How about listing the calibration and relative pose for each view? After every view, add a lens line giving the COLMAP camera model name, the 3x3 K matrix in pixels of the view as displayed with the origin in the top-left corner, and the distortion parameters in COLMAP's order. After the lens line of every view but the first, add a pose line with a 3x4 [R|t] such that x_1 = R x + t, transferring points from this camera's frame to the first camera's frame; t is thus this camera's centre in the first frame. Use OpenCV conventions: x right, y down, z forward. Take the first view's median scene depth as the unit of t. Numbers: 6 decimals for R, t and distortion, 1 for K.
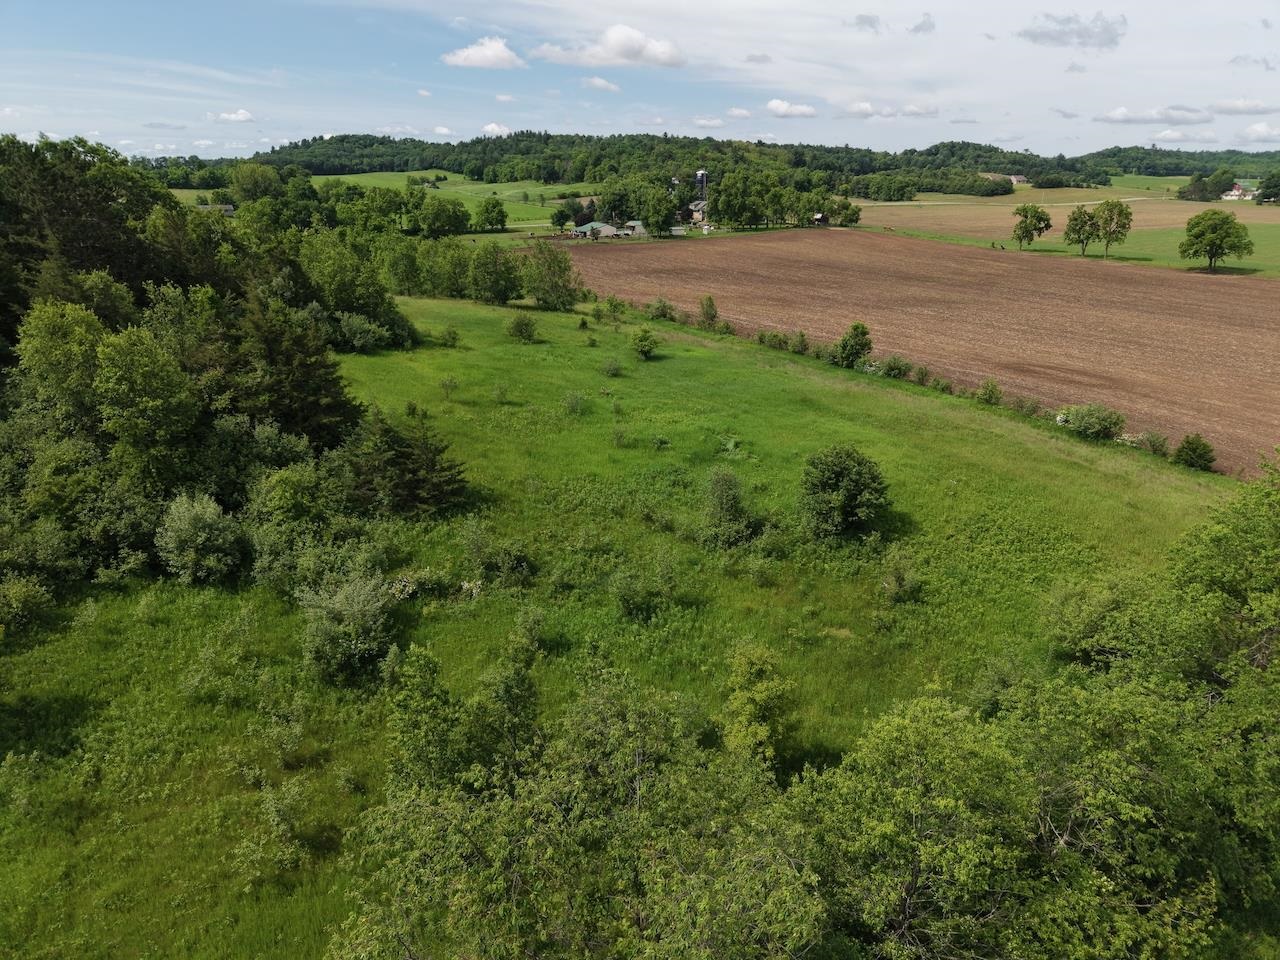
lens RADIAL K [[876.3, 0, 634.6], [0, 876.3, 448.7], [0, 0, 1]] dist [0.017197, -0.011671]
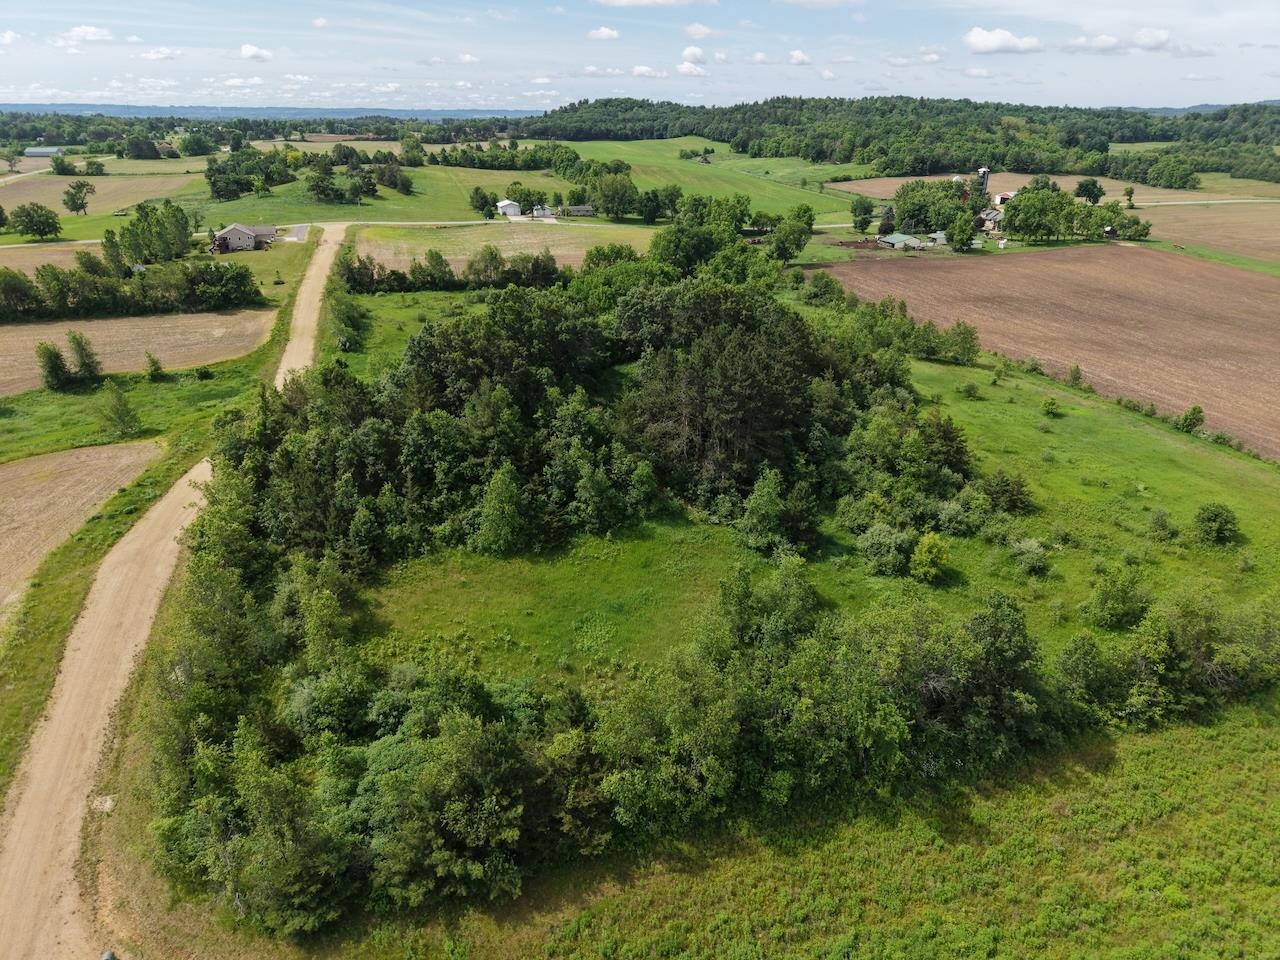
lens RADIAL K [[876.3, 0, 628.8], [0, 876.3, 455.0], [0, 0, 1]] dist [0.017197, -0.011671]
pose [[0.971847, 0.087166, -0.218895, -0.105460], [-0.071819, 0.994431, 0.077130, -0.026715], [0.224399, -0.059238, 0.972695, -0.217239]]
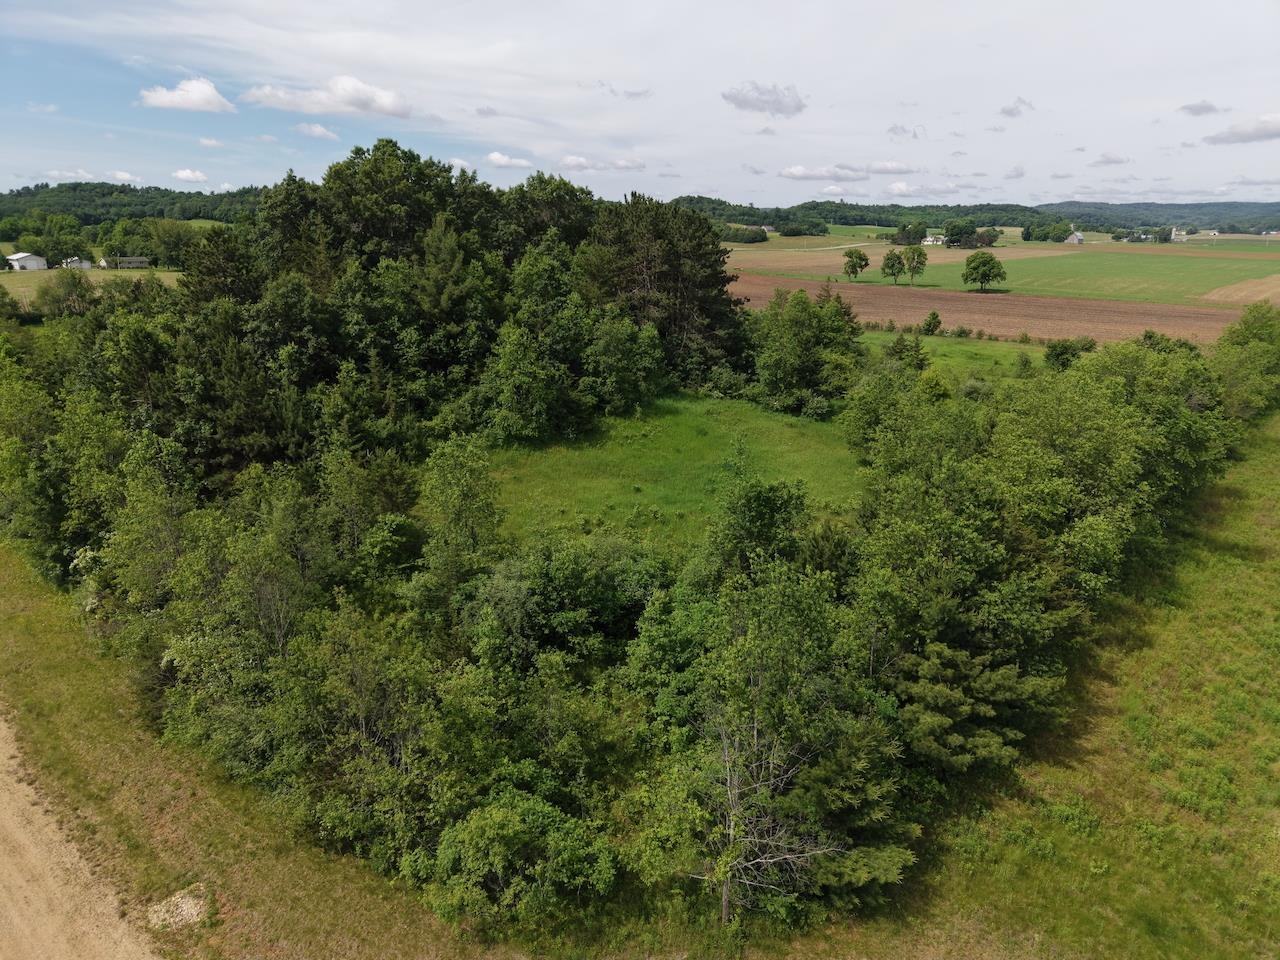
lens RADIAL K [[876.3, 0, 628.7], [0, 876.3, 472.6], [0, 0, 1]] dist [0.017197, -0.011671]
pose [[0.952201, -0.085054, 0.293392, -0.244145], [0.092687, 0.995621, -0.012187, 0.041463], [-0.291070, 0.038798, 0.955915, -0.147956]]
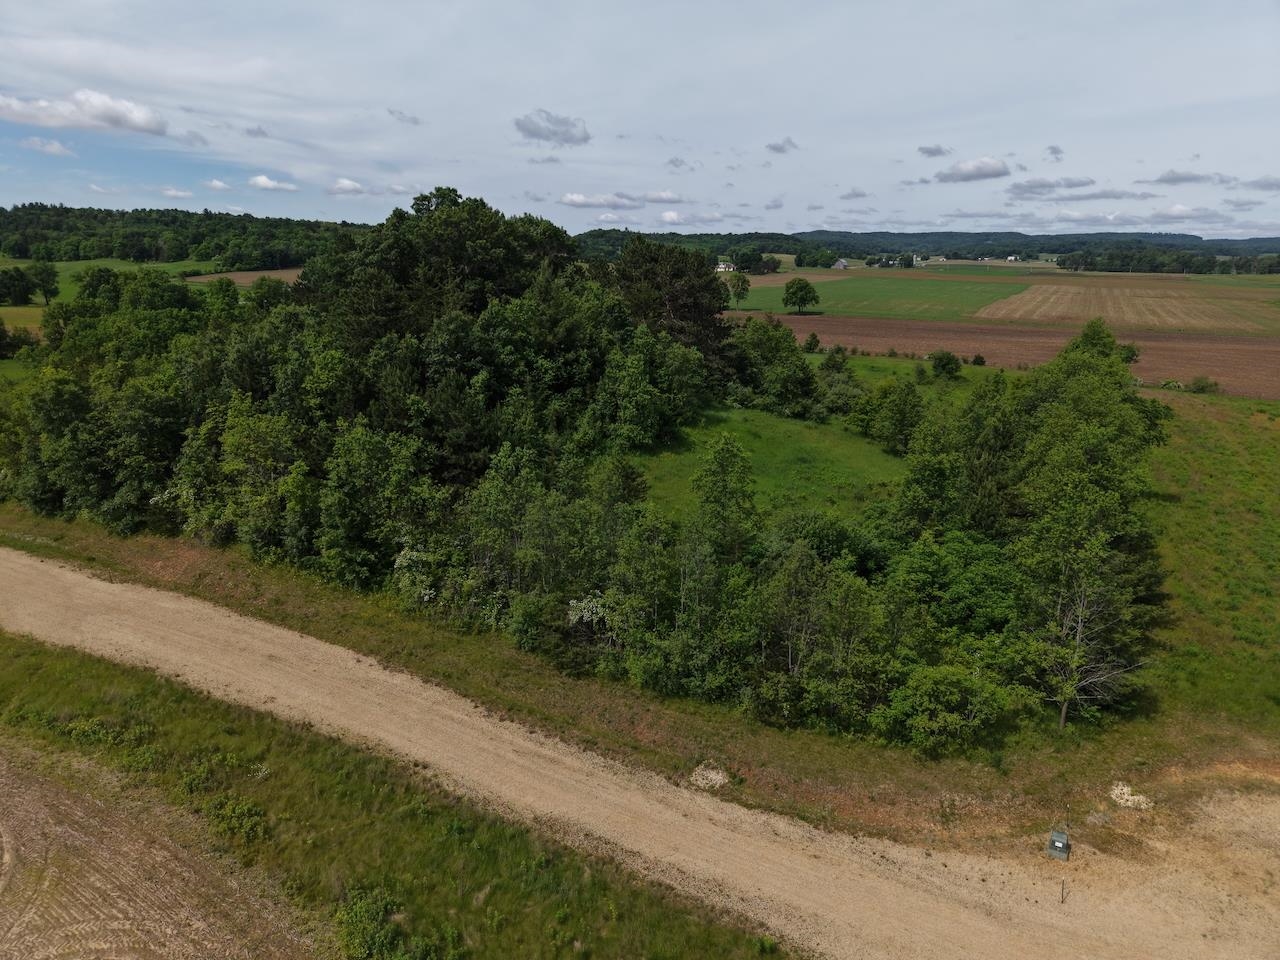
lens RADIAL K [[876.3, 0, 637.4], [0, 876.3, 490.4], [0, 0, 1]] dist [0.017197, -0.011671]
pose [[0.844483, -0.143590, 0.515974, -0.331089], [0.161289, 0.986850, 0.010653, 0.037908], [-0.510719, 0.074225, 0.856538, -0.150244]]
